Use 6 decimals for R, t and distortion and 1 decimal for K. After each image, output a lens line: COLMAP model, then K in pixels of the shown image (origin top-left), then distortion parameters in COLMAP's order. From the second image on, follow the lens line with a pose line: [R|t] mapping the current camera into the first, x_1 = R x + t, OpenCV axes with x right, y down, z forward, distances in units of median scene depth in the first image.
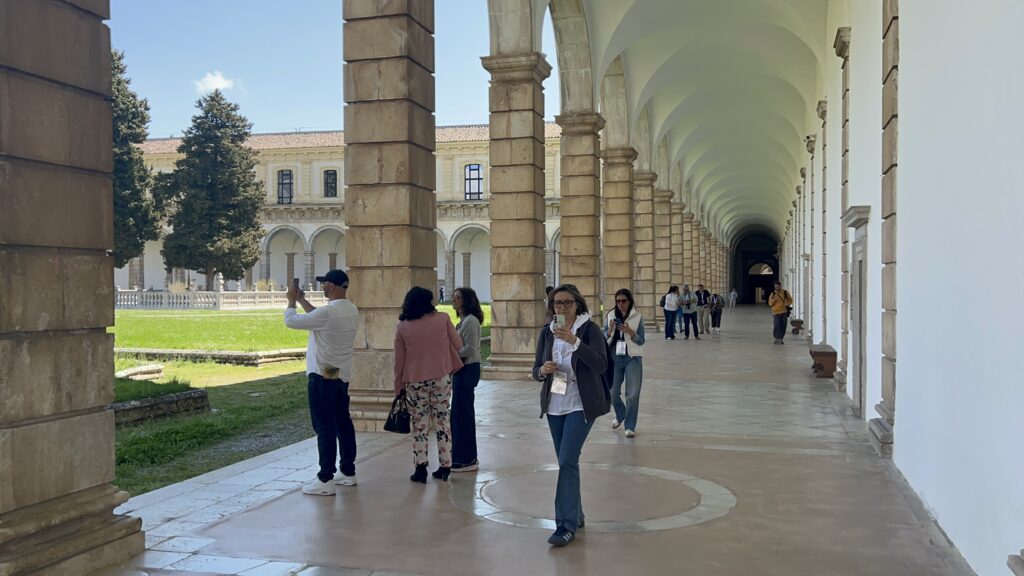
lens RADIAL K [[869.5, 0, 512.0], [0, 869.5, 288.0], [0, 0, 1]] dist [0.086484, -0.001705]
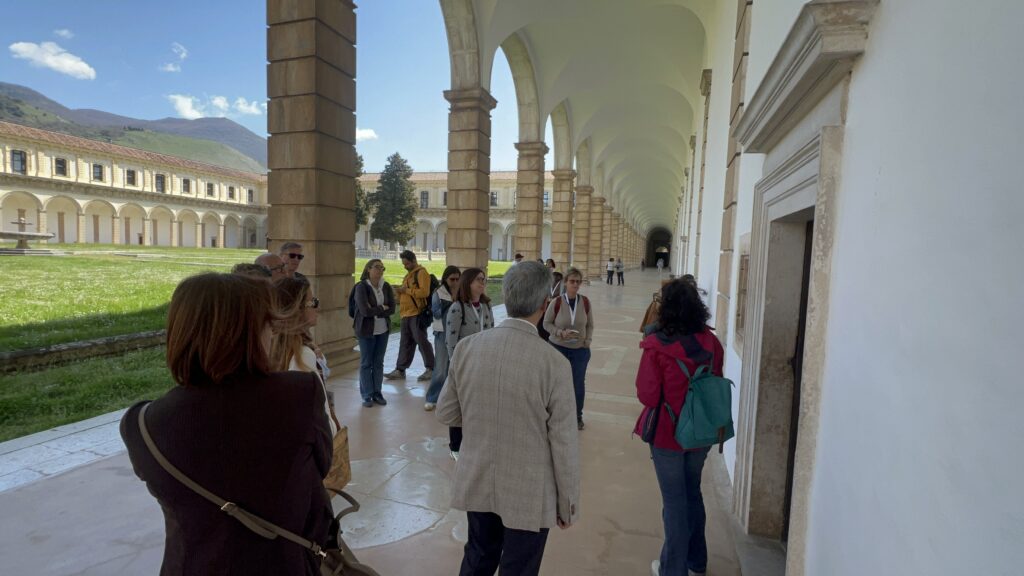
lens RADIAL K [[470.7, 0, 512.0], [0, 470.7, 288.0], [0, 0, 1]] dist [-0.002855, -0.000274]
pose [[0.998705, 0.039159, -0.032473, -0.020944], [-0.036646, 0.996534, 0.074680, -0.002226], [0.035285, -0.073394, 0.996679, -0.101894]]
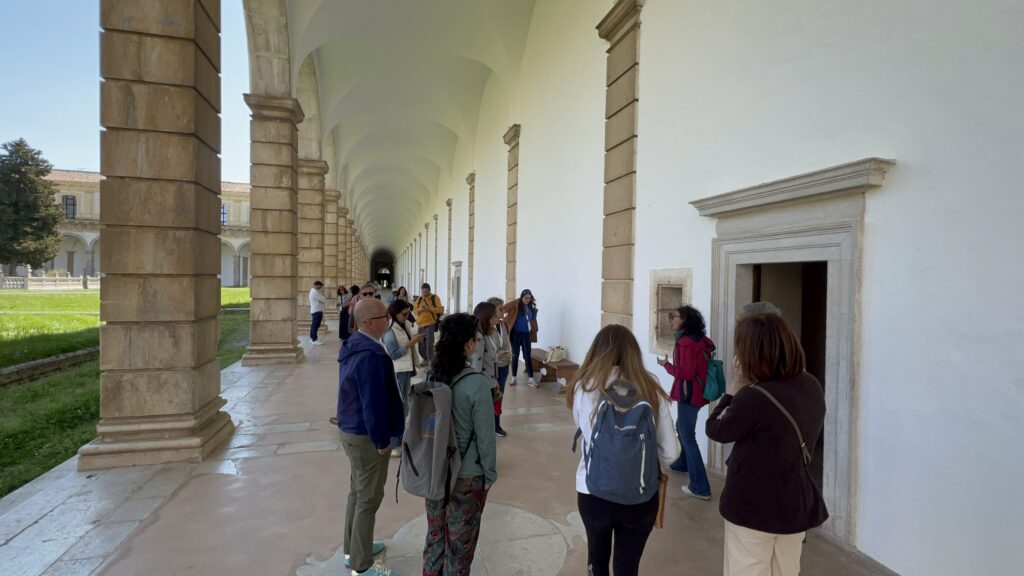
lens RADIAL K [[470.7, 0, 512.0], [0, 470.7, 288.0], [0, 0, 1]] dist [-0.002855, -0.000274]
pose [[0.845416, 0.007786, 0.534051, -0.060995], [-0.017964, 0.999743, 0.013863, -0.003073], [-0.533806, -0.021314, 0.845339, -0.096221]]
